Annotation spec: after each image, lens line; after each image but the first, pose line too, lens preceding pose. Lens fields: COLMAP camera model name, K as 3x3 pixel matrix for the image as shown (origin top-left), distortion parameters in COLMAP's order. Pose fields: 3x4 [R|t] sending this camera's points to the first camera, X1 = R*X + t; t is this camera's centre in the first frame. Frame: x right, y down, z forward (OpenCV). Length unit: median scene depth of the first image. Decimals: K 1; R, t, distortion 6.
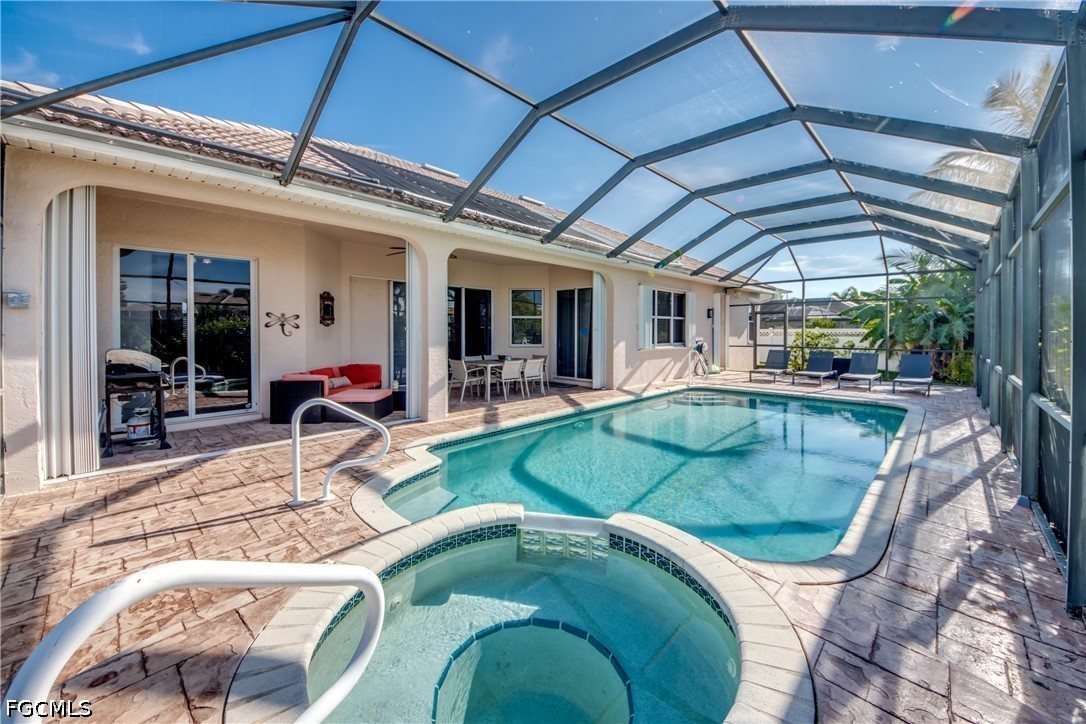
lens RADIAL K [[432.4, 0, 540.0], [0, 432.4, 318.9], [0, 0, 1]] dist [0.036818, -0.025256]
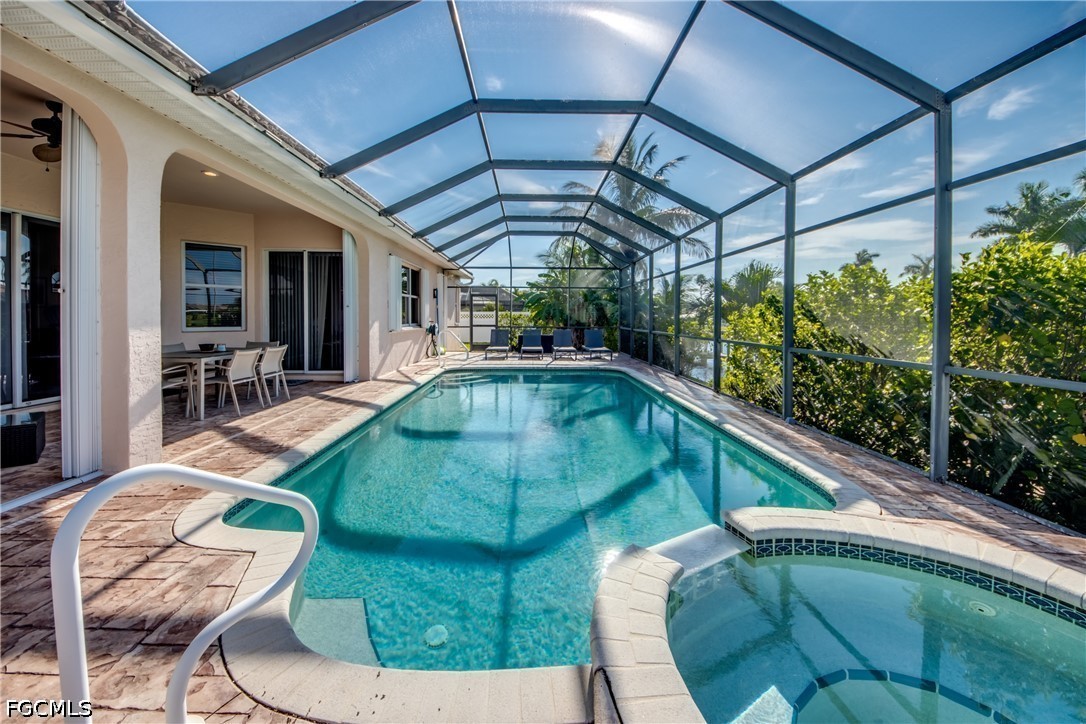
lens RADIAL K [[432.4, 0, 540.0], [0, 432.4, 318.9], [0, 0, 1]] dist [0.036818, -0.025256]
pose [[0.700206, 0.000198, 0.713941, -0.186076], [-0.024818, 0.999402, 0.024063, 0.019407], [-0.713510, -0.034568, 0.699792, 0.195469]]
